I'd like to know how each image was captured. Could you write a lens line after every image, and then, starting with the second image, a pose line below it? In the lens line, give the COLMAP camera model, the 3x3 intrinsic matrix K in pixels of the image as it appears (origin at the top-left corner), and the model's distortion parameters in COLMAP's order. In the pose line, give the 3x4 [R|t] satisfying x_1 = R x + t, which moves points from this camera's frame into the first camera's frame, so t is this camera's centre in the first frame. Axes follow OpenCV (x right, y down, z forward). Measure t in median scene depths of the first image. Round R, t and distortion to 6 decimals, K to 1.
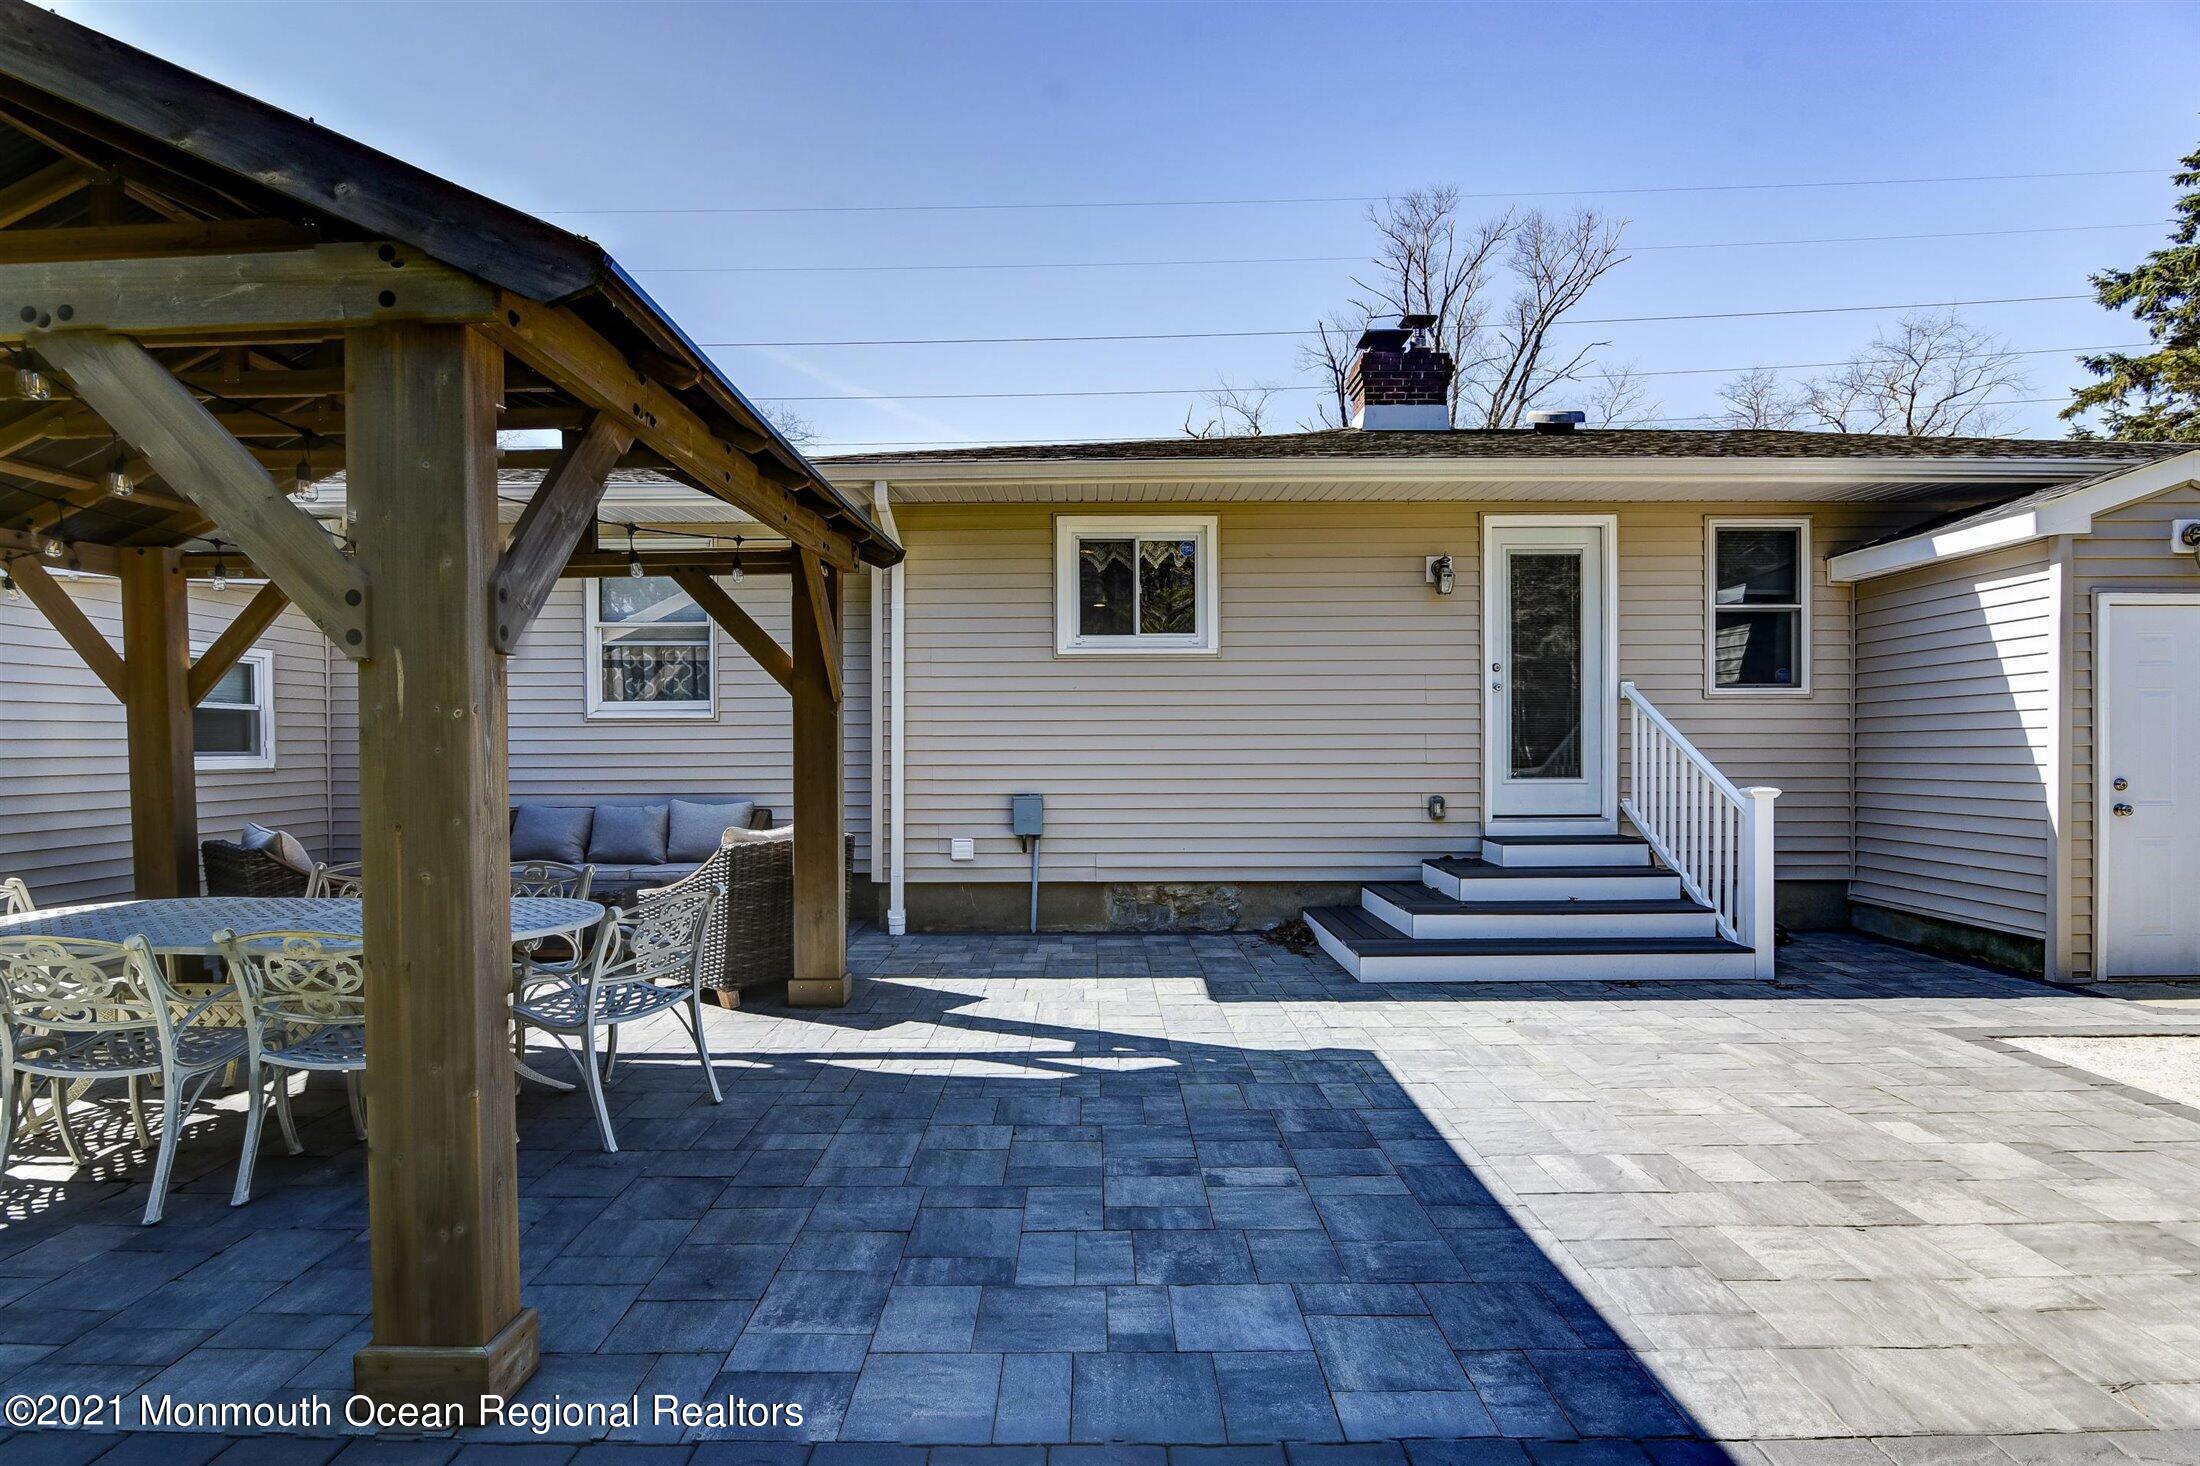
lens RADIAL K [[1134.5, 0, 1086.4], [0, 1134.5, 753.7], [0, 0, 1]] dist [-0.014314, -0.001331]
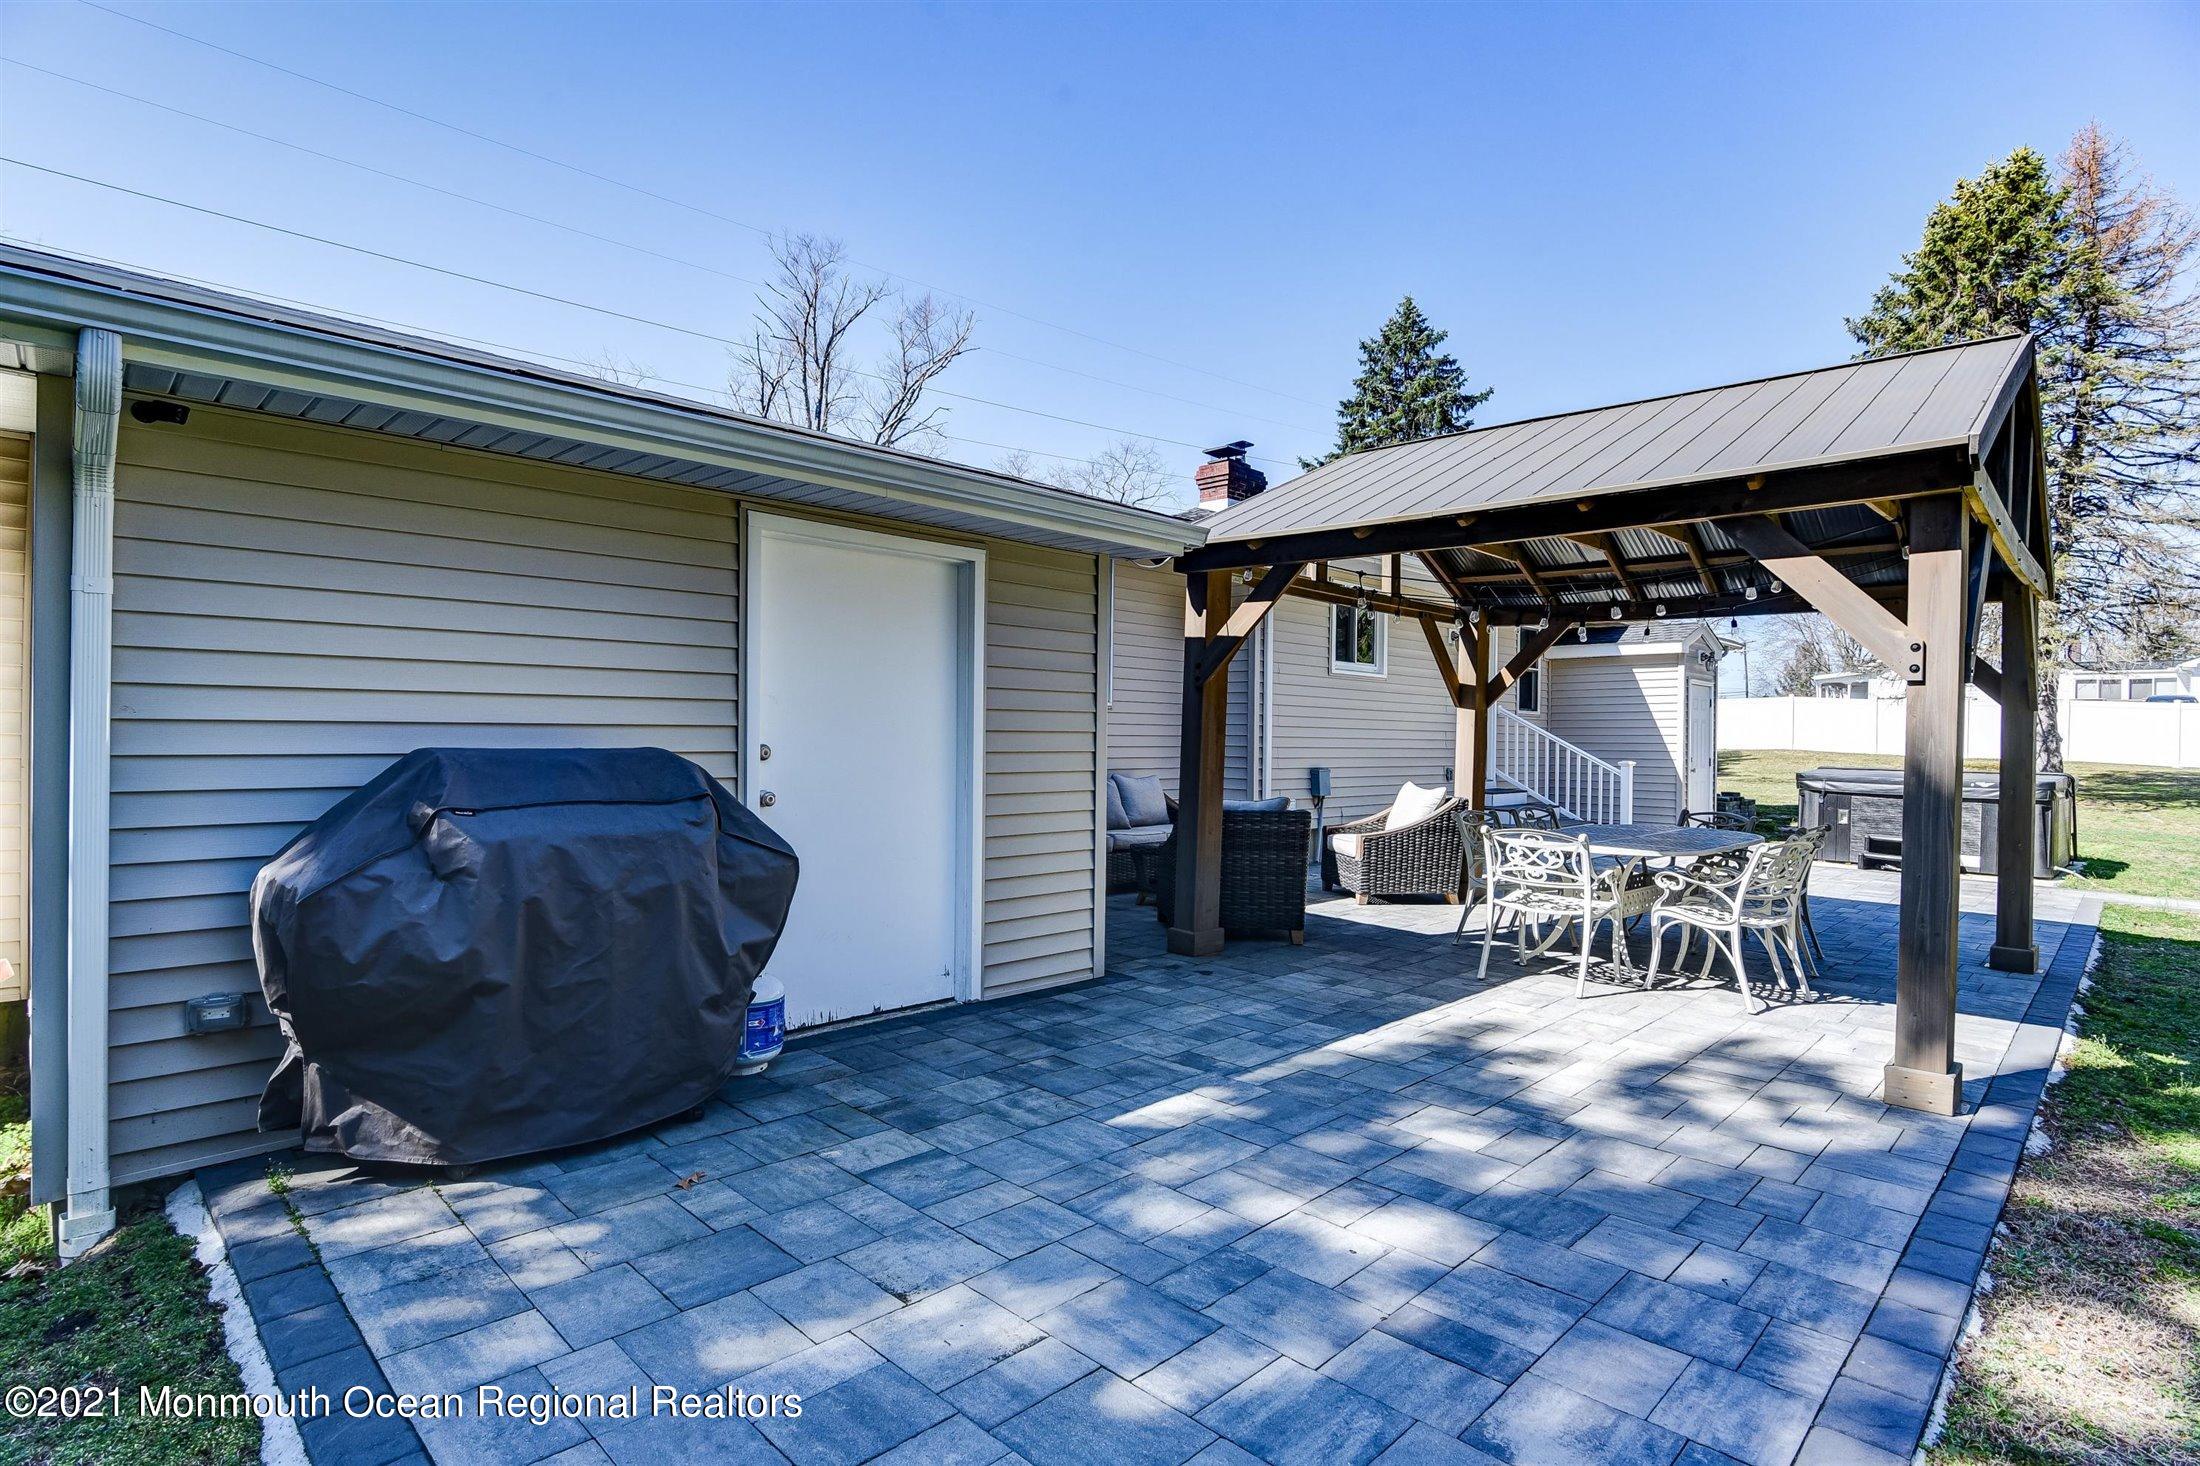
lens RADIAL K [[1084.7, 0, 1093.8], [0, 1084.7, 734.8], [0, 0, 1]] dist [-0.006002, 0.000452]
pose [[0.704428, 0.016569, 0.709582, -1.238144], [-0.013993, 0.999857, -0.009456, 0.010260], [-0.709637, -0.003268, 0.704560, 0.219850]]
